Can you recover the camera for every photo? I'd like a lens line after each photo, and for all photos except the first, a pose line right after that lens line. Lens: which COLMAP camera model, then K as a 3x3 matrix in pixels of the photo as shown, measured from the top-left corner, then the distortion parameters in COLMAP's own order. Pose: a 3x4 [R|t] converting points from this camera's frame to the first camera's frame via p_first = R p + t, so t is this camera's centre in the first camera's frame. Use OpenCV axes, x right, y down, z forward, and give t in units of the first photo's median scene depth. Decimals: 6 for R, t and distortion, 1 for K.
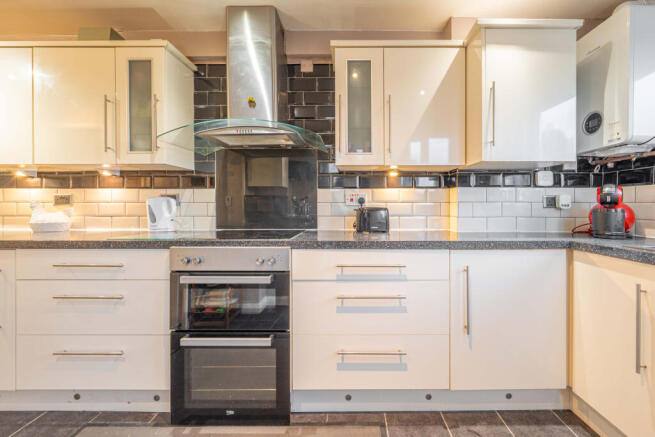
lens RADIAL K [[260.4, 0, 349.9], [0, 260.4, 205.0], [0, 0, 1]] dist [-0.001145, -0.000346]
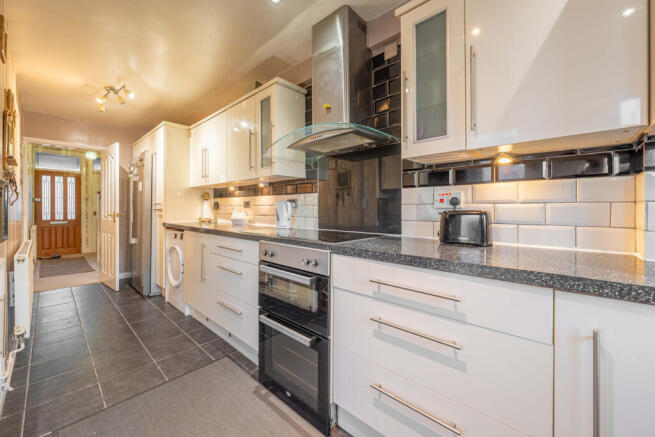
lens RADIAL K [[260.3, 0, 329.4], [0, 260.3, 208.3], [0, 0, 1]] dist [-0.001147, -0.000054]
pose [[0.735547, 0.001277, -0.677473, 0.302455], [0.000917, 0.999995, 0.002880, 0.000880], [0.677474, -0.002740, 0.735542, 0.216889]]
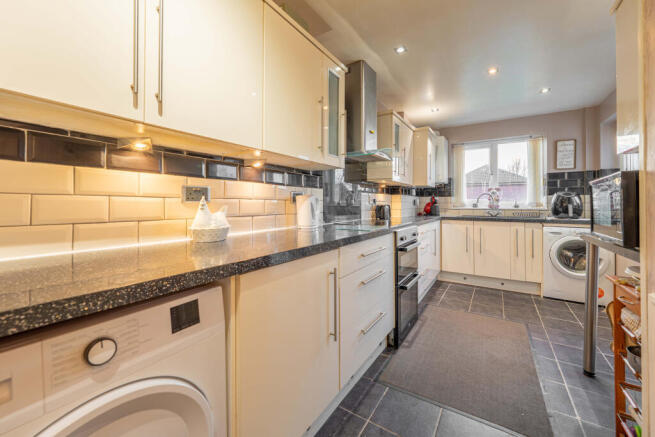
lens RADIAL K [[260.1, 0, 330.7], [0, 260.1, 198.6], [0, 0, 1]] dist [-0.001801, -0.000314]
pose [[0.538182, 0.018831, 0.842618, -1.577134], [-0.007437, 0.999818, -0.017594, 0.001302], [-0.842796, 0.003202, 0.538224, 0.365041]]
